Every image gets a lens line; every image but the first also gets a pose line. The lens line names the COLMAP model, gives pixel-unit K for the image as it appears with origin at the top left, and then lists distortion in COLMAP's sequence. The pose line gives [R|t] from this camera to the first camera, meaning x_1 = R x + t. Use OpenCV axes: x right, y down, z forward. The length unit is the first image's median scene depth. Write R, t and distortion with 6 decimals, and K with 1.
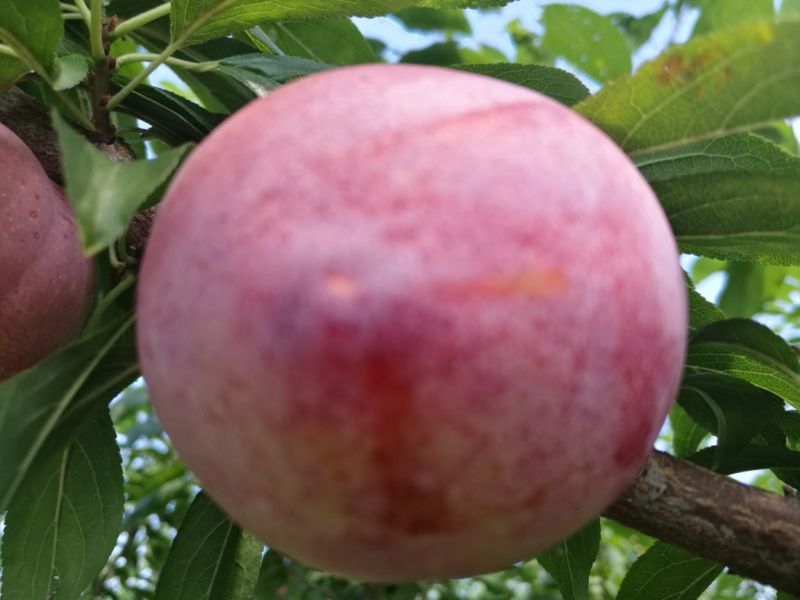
lens RADIAL K [[594.1, 0, 400.0], [0, 594.1, 300.0], [0, 0, 1]] dist [-0.068473, 0.001612]
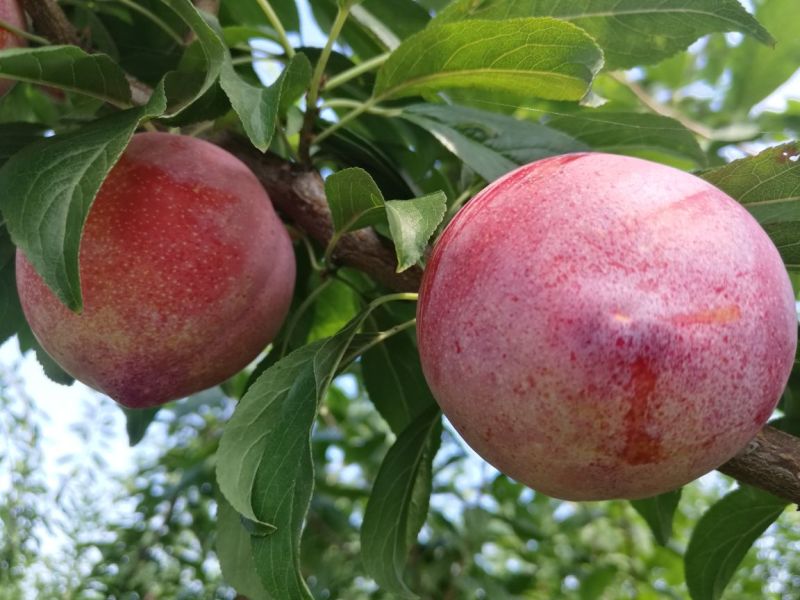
lens RADIAL K [[594.1, 0, 400.0], [0, 594.1, 300.0], [0, 0, 1]] dist [-0.068473, 0.001612]
pose [[0.999206, 0.011605, -0.038119, -0.591146], [-0.009869, 0.998920, 0.045409, -0.127373], [0.038604, -0.044997, 0.998241, -0.651816]]
